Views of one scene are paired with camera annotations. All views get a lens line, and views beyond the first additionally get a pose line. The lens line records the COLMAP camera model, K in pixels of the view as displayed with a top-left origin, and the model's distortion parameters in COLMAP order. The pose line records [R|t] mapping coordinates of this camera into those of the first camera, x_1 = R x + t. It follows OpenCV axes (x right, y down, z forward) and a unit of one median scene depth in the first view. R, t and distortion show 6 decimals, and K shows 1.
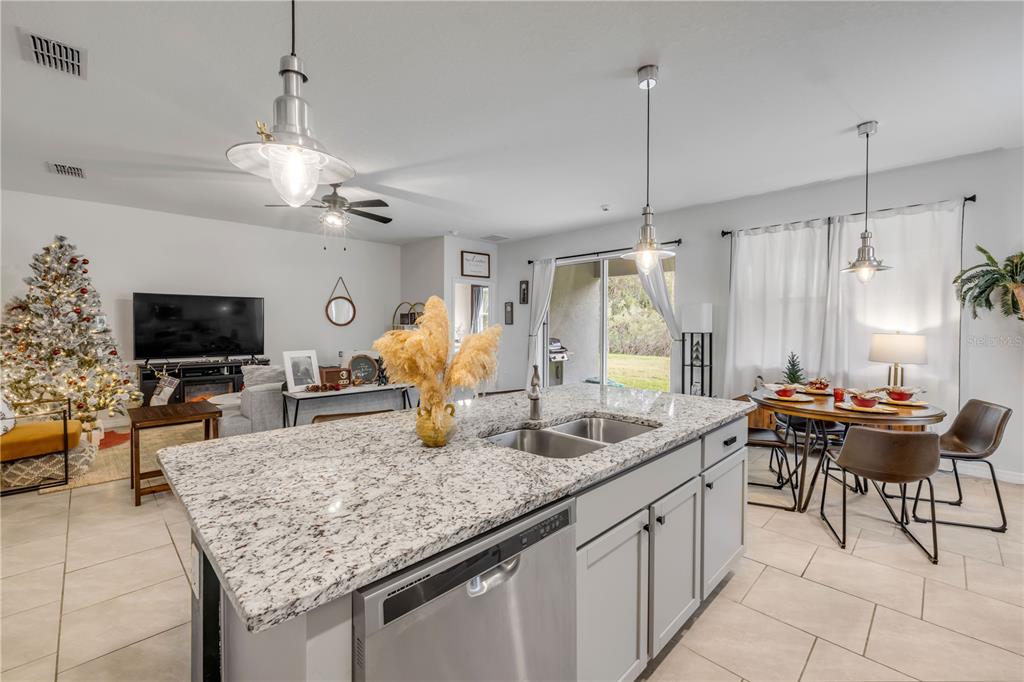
lens RADIAL K [[430.6, 0, 511.5], [0, 430.6, 330.9], [0, 0, 1]] dist [0.000061, -0.000099]
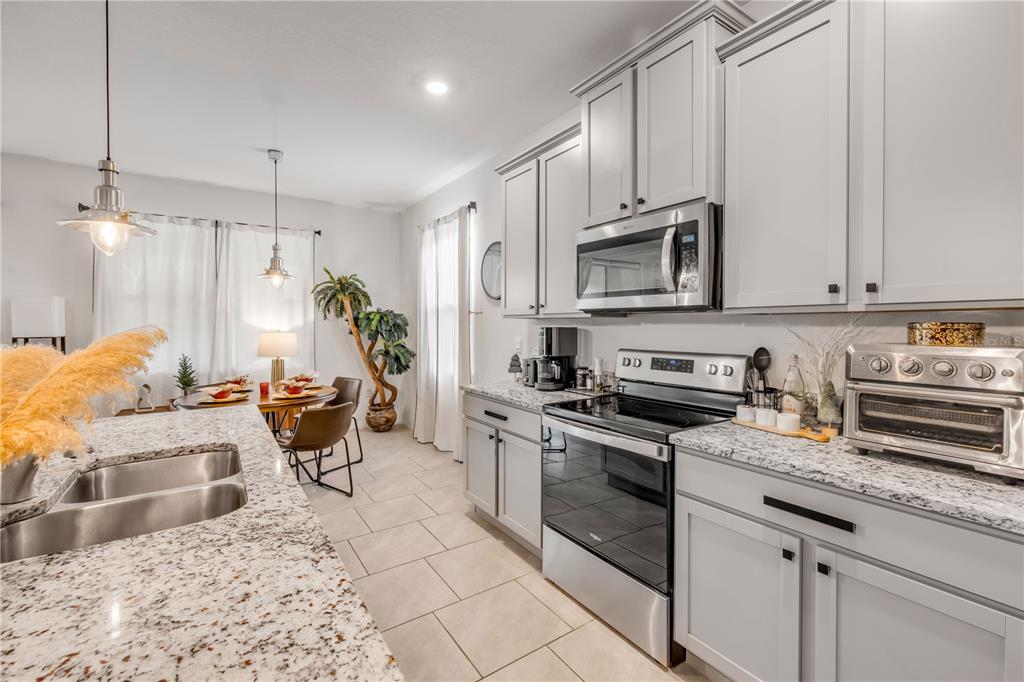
lens RADIAL K [[430.6, 0, 514.2], [0, 430.6, 327.8], [0, 0, 1]] dist [0.000061, -0.000099]
pose [[0.186311, -0.011012, 0.982429, -0.482147], [0.018316, 0.999802, 0.007734, -0.007446], [-0.982320, 0.016553, 0.186476, 0.379267]]
